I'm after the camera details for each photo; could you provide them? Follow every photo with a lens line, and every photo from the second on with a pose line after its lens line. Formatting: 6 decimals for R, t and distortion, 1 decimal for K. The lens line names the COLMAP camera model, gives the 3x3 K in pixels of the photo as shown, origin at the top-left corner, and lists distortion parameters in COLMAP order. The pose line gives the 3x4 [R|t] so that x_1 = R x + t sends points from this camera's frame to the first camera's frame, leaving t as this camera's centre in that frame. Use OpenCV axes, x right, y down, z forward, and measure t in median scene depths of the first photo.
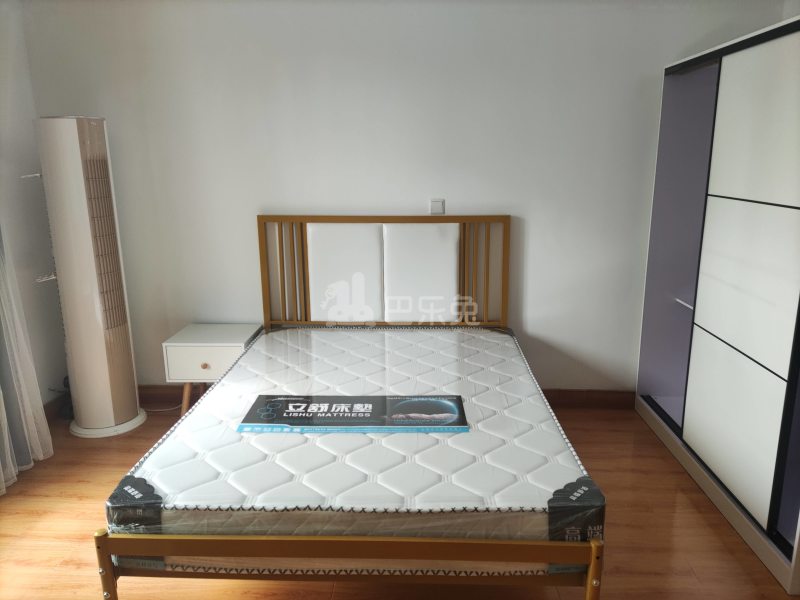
lens RADIAL K [[586.1, 0, 400.0], [0, 586.1, 300.0], [0, 0, 1]] dist [0.113091, -0.174639]
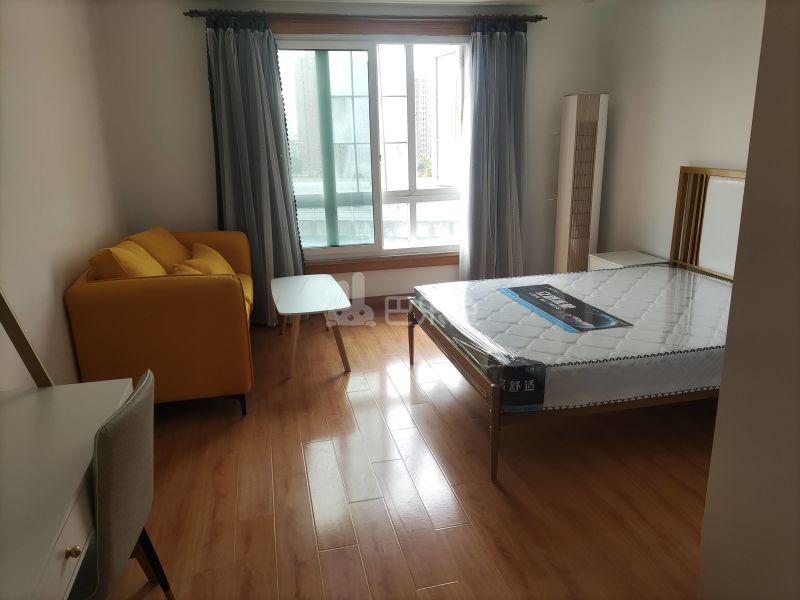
lens RADIAL K [[586.1, 0, 400.0], [0, 586.1, 300.0], [0, 0, 1]] dist [0.113091, -0.174639]
pose [[0.271393, 0.263556, -0.925680, 1.033327], [-0.199327, 0.956317, 0.213840, -0.043619], [0.941602, 0.126478, 0.312071, 0.189586]]
